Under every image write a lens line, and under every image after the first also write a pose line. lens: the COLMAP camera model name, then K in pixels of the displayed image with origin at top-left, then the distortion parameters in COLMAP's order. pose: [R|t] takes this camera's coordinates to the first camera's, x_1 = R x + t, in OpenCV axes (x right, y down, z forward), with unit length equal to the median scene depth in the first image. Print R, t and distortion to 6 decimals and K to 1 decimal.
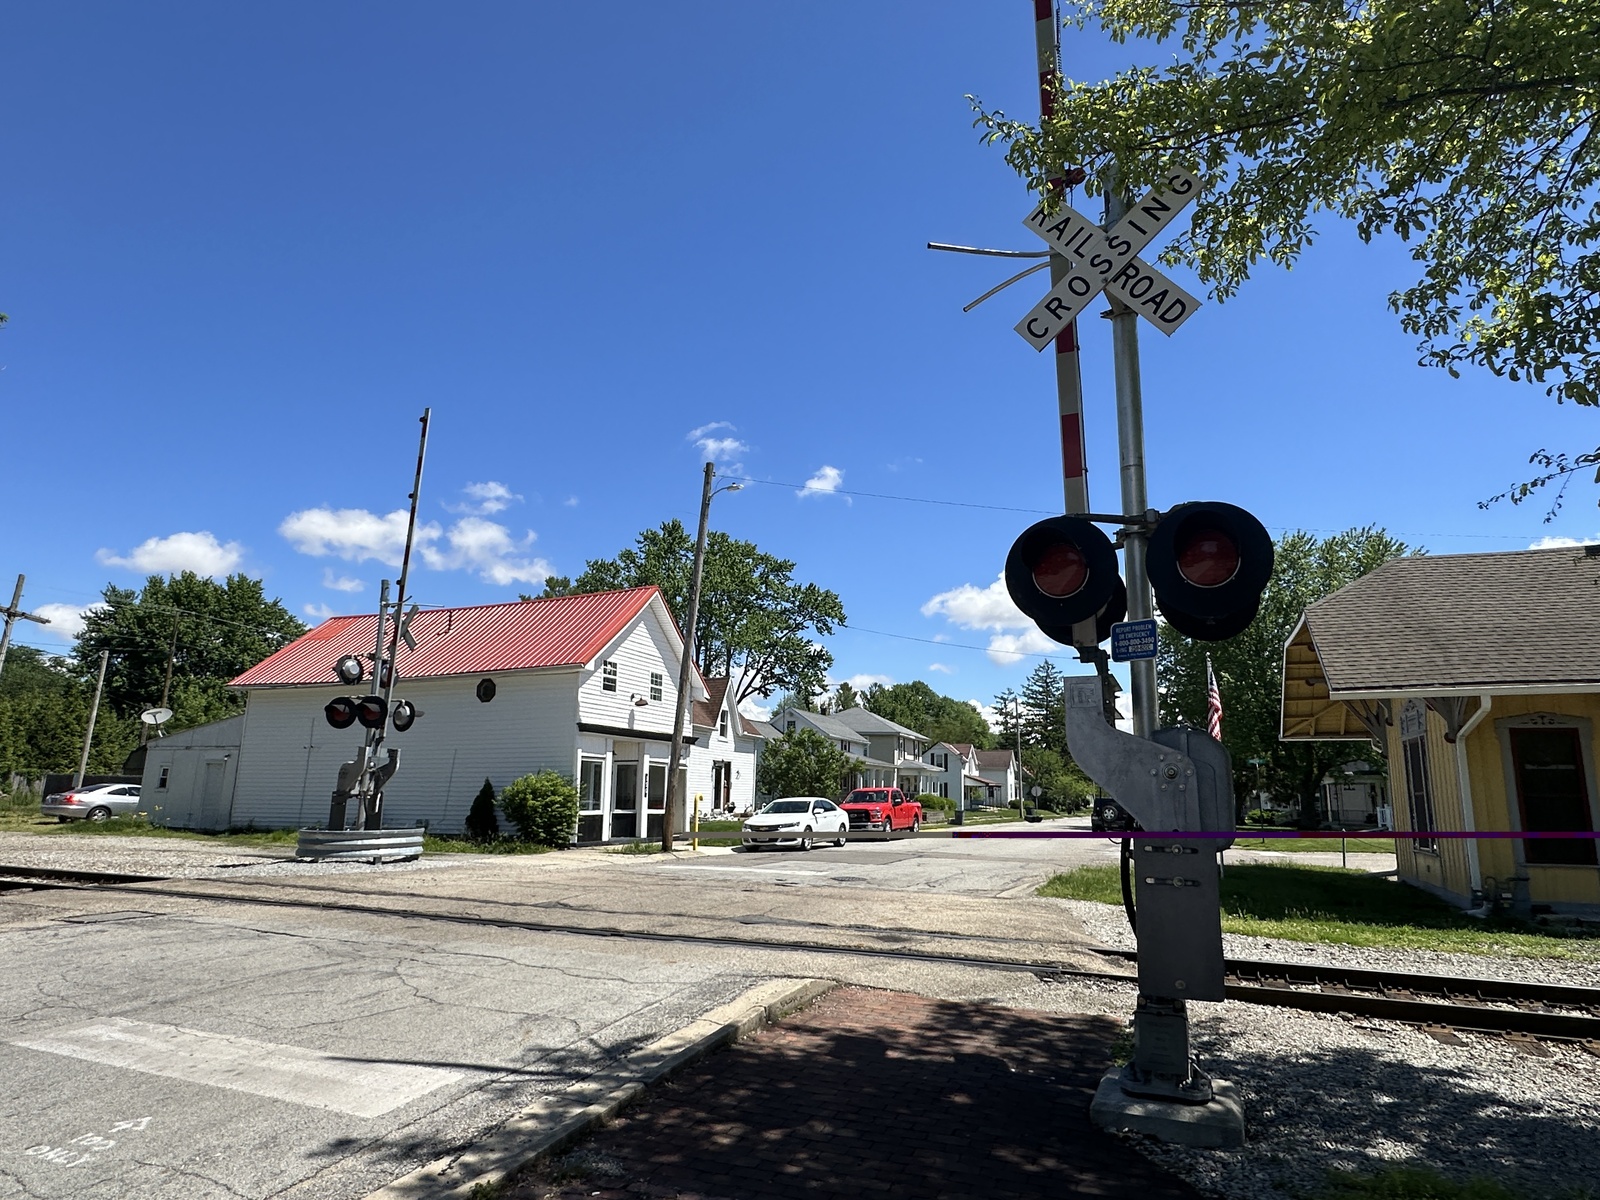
lens RADIAL K [[900.1, 0, 809.2], [0, 900.1, 602.6], [0, 0, 1]] dist [-0.005524, 0.000226]
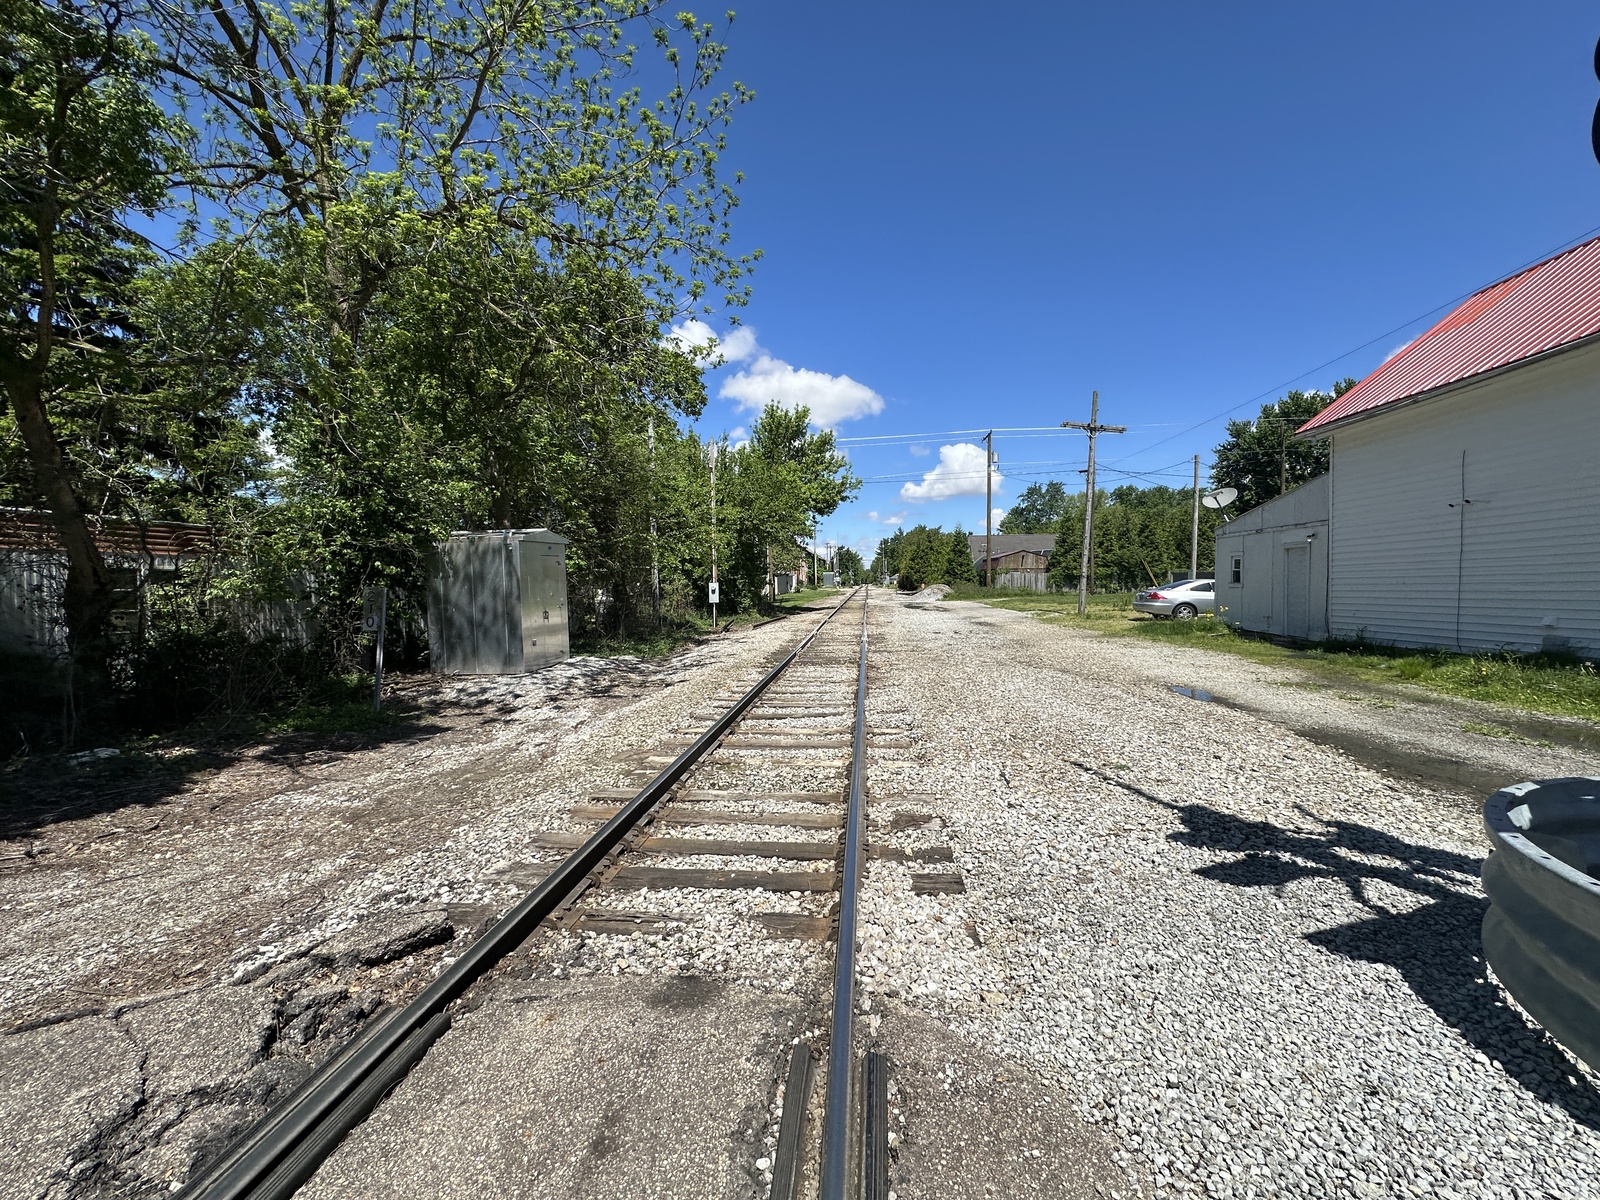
lens RADIAL K [[638.0, 0, 792.4], [0, 638.0, 602.5], [0, 0, 1]] dist [-0.004028, 0.000350]
pose [[0.260514, 0.009123, -0.965427, -0.255955], [0.218528, 0.973447, 0.068166, 0.092098], [0.940414, -0.228731, 0.251603, 0.449774]]
